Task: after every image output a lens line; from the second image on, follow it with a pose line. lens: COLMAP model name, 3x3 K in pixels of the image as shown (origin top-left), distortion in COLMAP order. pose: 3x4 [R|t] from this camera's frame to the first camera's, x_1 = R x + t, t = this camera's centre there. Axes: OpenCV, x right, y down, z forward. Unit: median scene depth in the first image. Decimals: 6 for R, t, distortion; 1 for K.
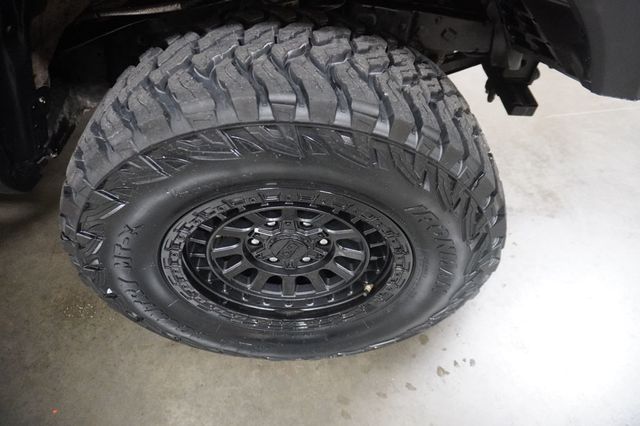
lens RADIAL K [[426.6, 0, 332.5], [0, 426.6, 209.9], [0, 0, 1]] dist [0.024267, -0.000769]
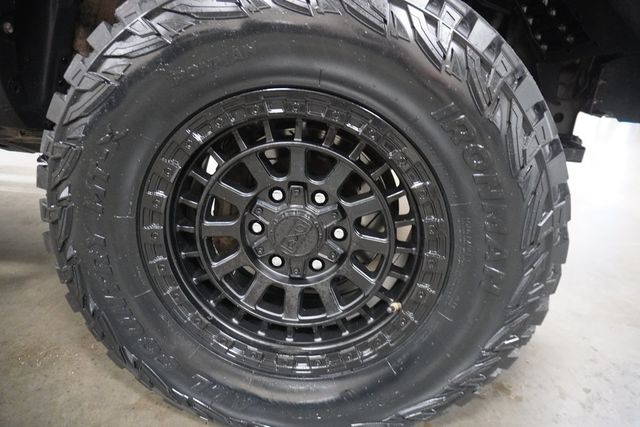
lens RADIAL K [[426.6, 0, 332.5], [0, 426.6, 210.4], [0, 0, 1]] dist [0.024267, -0.000769]
pose [[0.994088, 0.038909, -0.101365, 0.046120], [-0.080255, 0.892112, -0.444628, 0.378545], [0.073129, 0.450135, 0.889961, 0.237946]]
